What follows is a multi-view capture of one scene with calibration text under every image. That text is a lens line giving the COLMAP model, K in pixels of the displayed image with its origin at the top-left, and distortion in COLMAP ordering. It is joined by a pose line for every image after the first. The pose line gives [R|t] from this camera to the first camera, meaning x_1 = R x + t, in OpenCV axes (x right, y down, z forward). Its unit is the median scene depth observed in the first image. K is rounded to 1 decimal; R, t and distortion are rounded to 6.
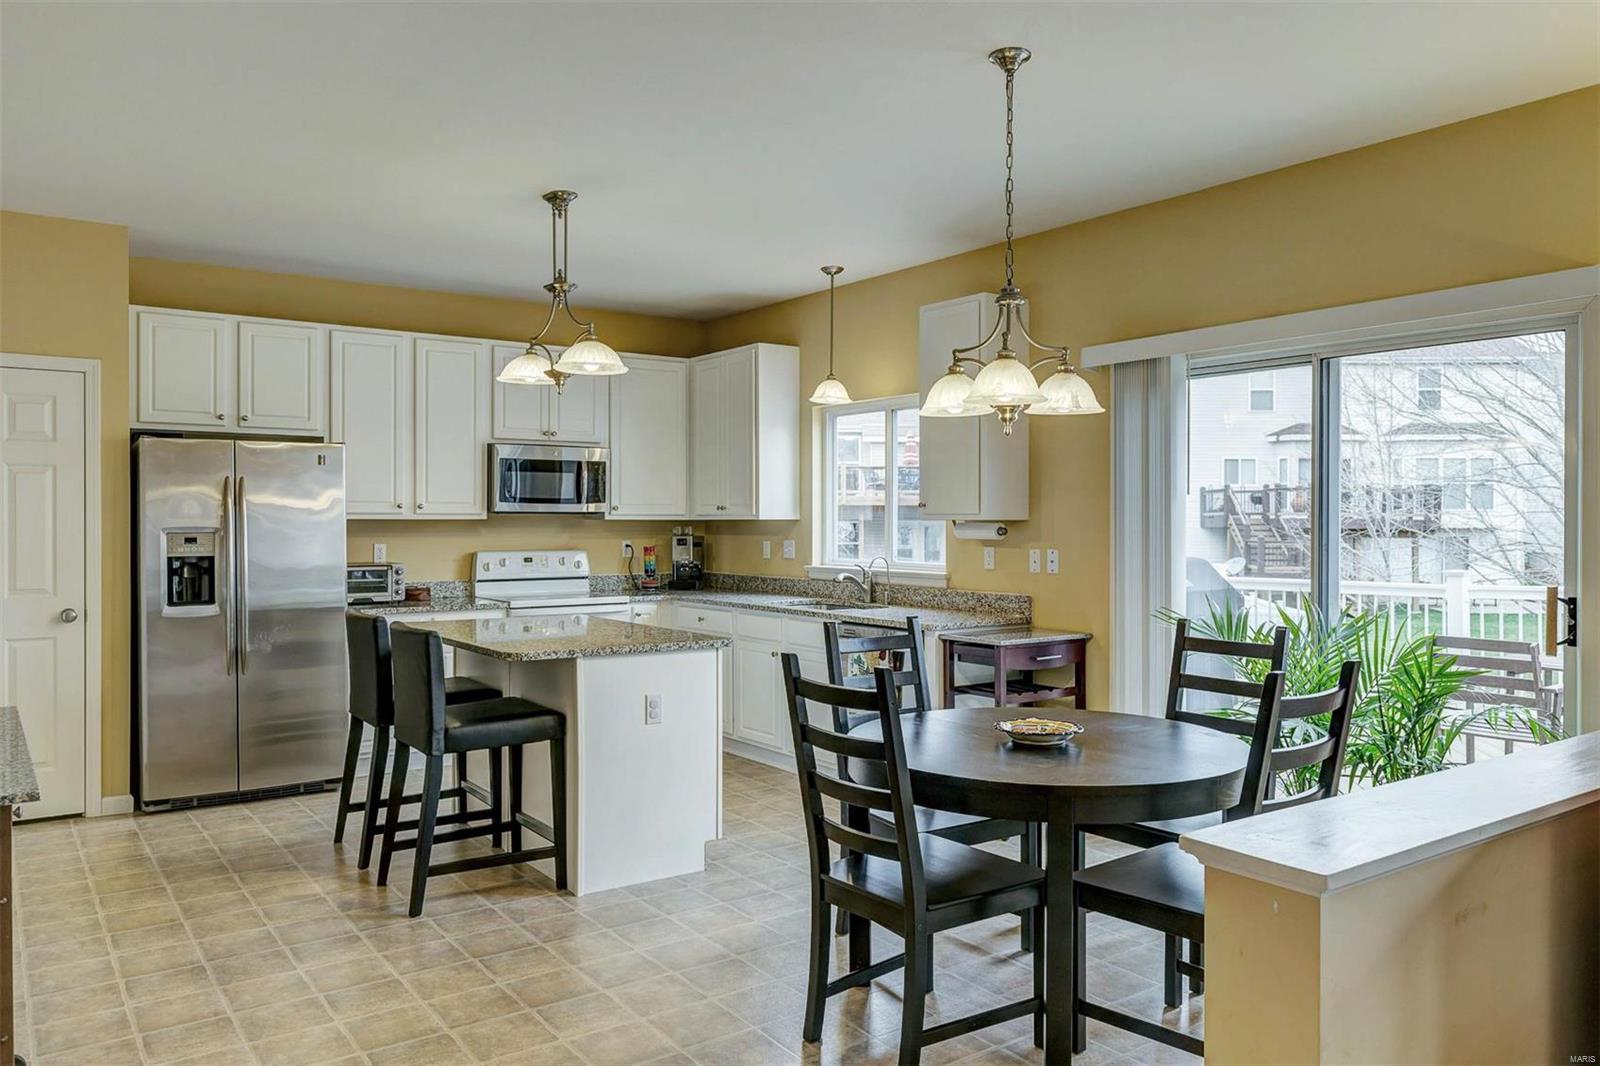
lens RADIAL K [[1170.2, 0, 800.0], [0, 1170.2, 533.0], [0, 0, 1]] dist [-0.001344, -0.002244]
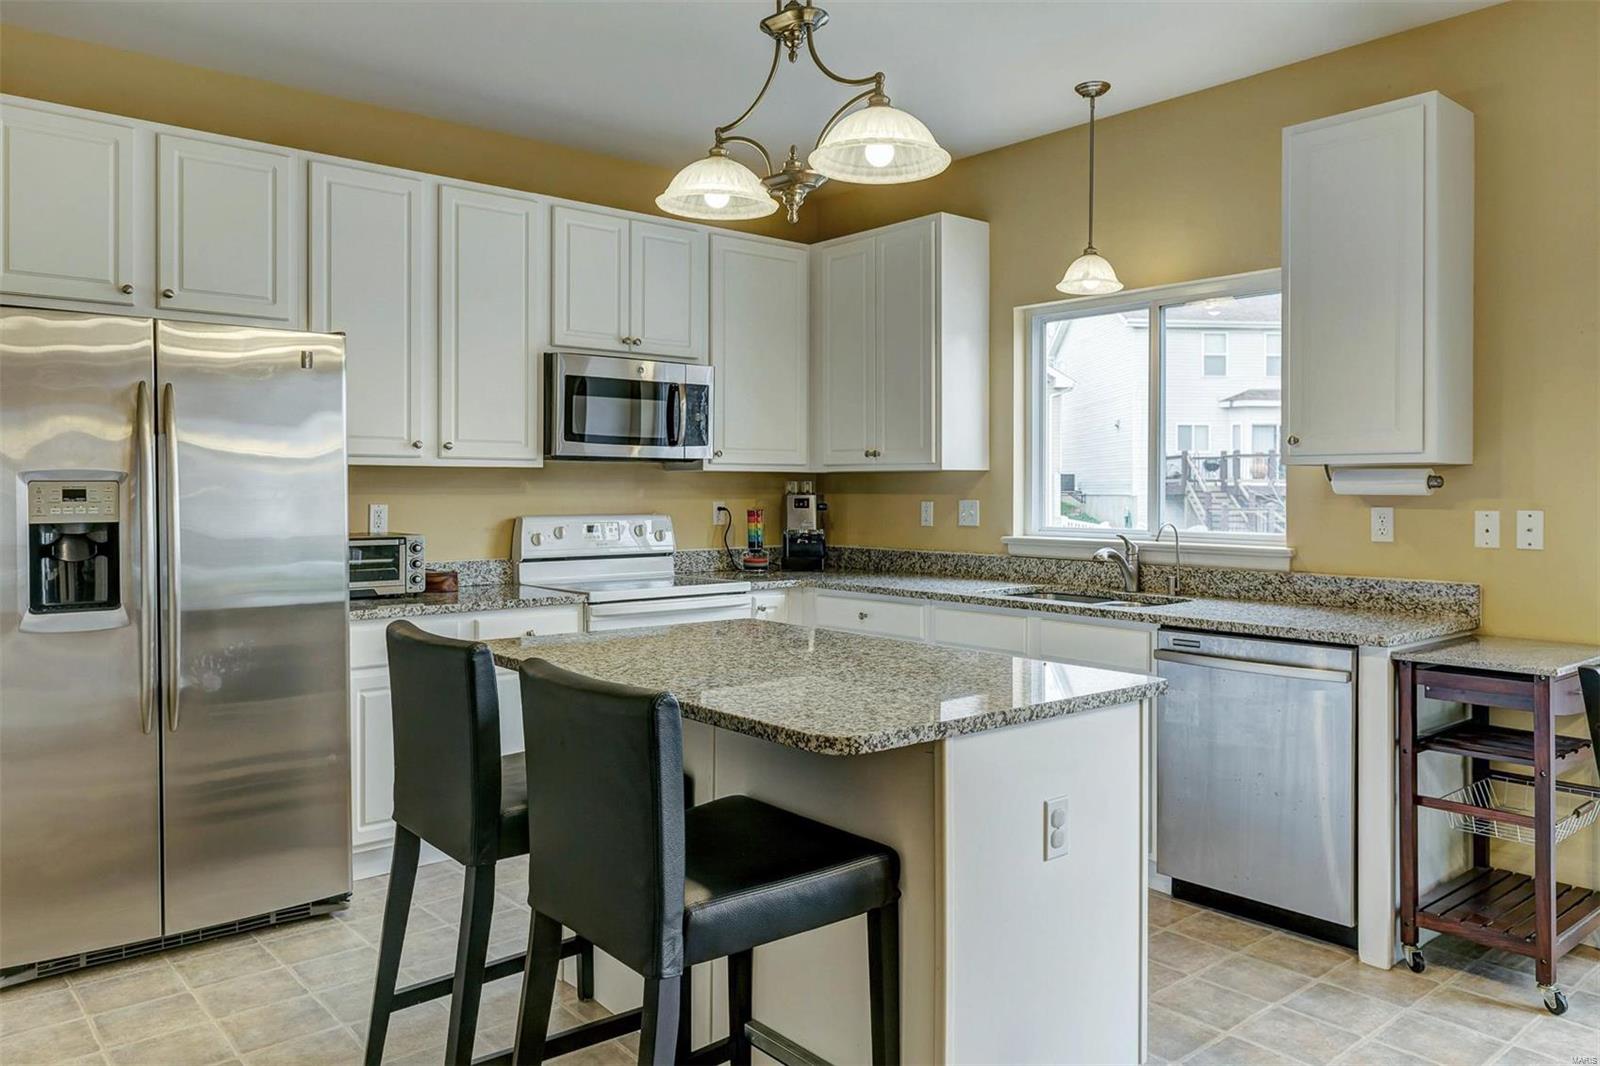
lens RADIAL K [[1154.3, 0, 802.3], [0, 1154.3, 506.2], [0, 0, 1]] dist [-0.002700, 0.004305]
pose [[0.996294, 0.000378, 0.086009, -0.179465], [-0.000688, 0.999993, 0.003576, 0.007812], [-0.086007, -0.003622, 0.996288, 0.340486]]
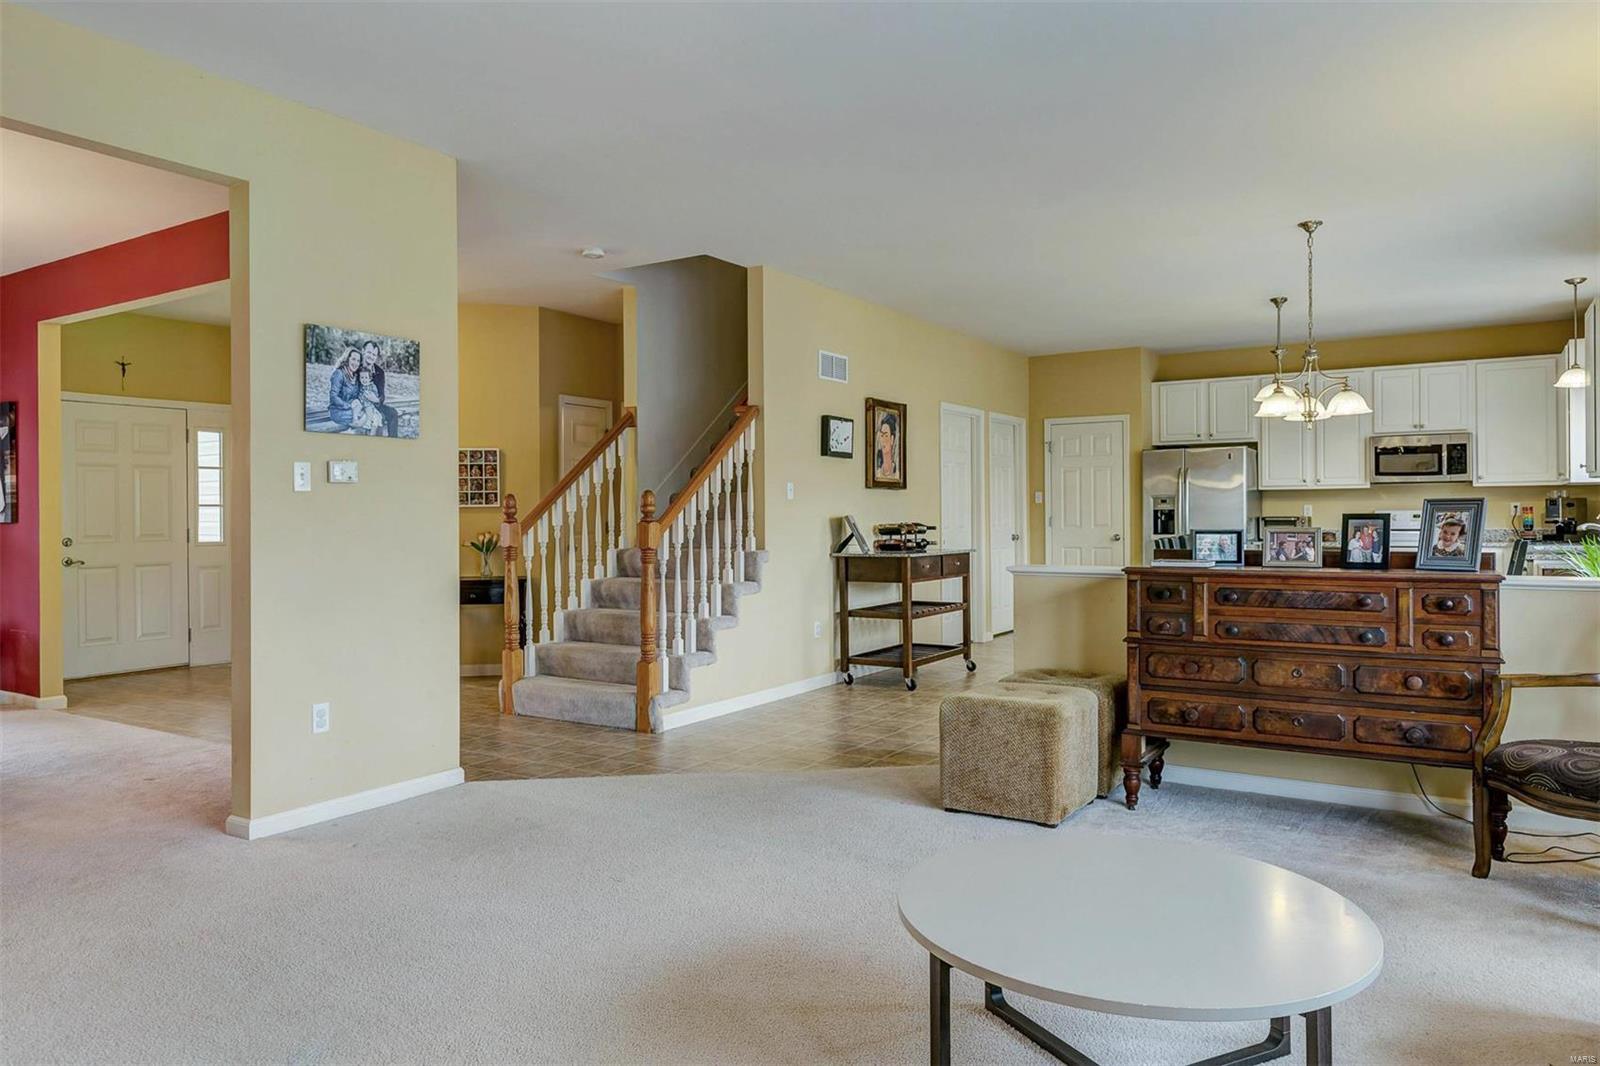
lens RADIAL K [[1051.6, 0, 805.3], [0, 1051.6, 503.4], [0, 0, 1]] dist [0.001130, 0.000506]
pose [[0.379657, -0.013205, -0.925033, 0.708755], [-0.002315, 0.999881, -0.015224, 0.030519], [0.925124, 0.007922, 0.379582, -0.180392]]
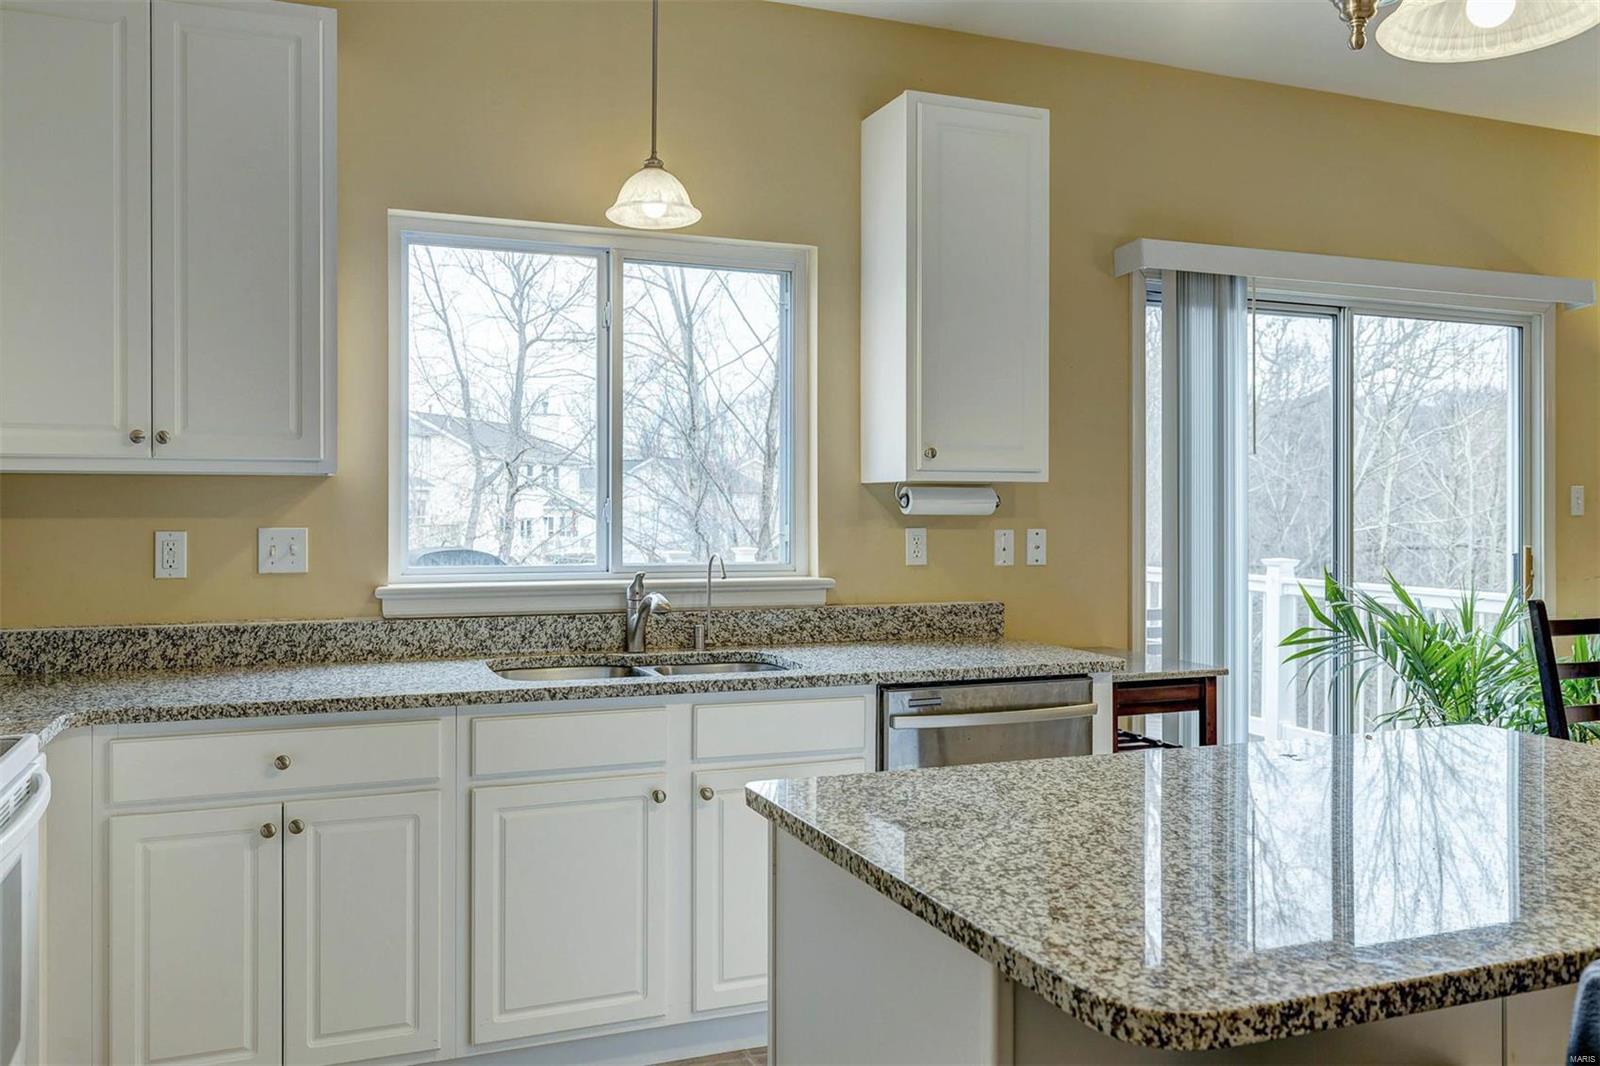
lens RADIAL K [[1282.6, 0, 800.0], [0, 1282.6, 533.0], [0, 0, 1]] dist [0.009616, 0.004746]
pose [[0.234168, -0.018788, 0.972015, -0.418232], [0.009531, 0.999810, 0.017029, 0.002258], [-0.972149, 0.005277, 0.234302, 0.774677]]
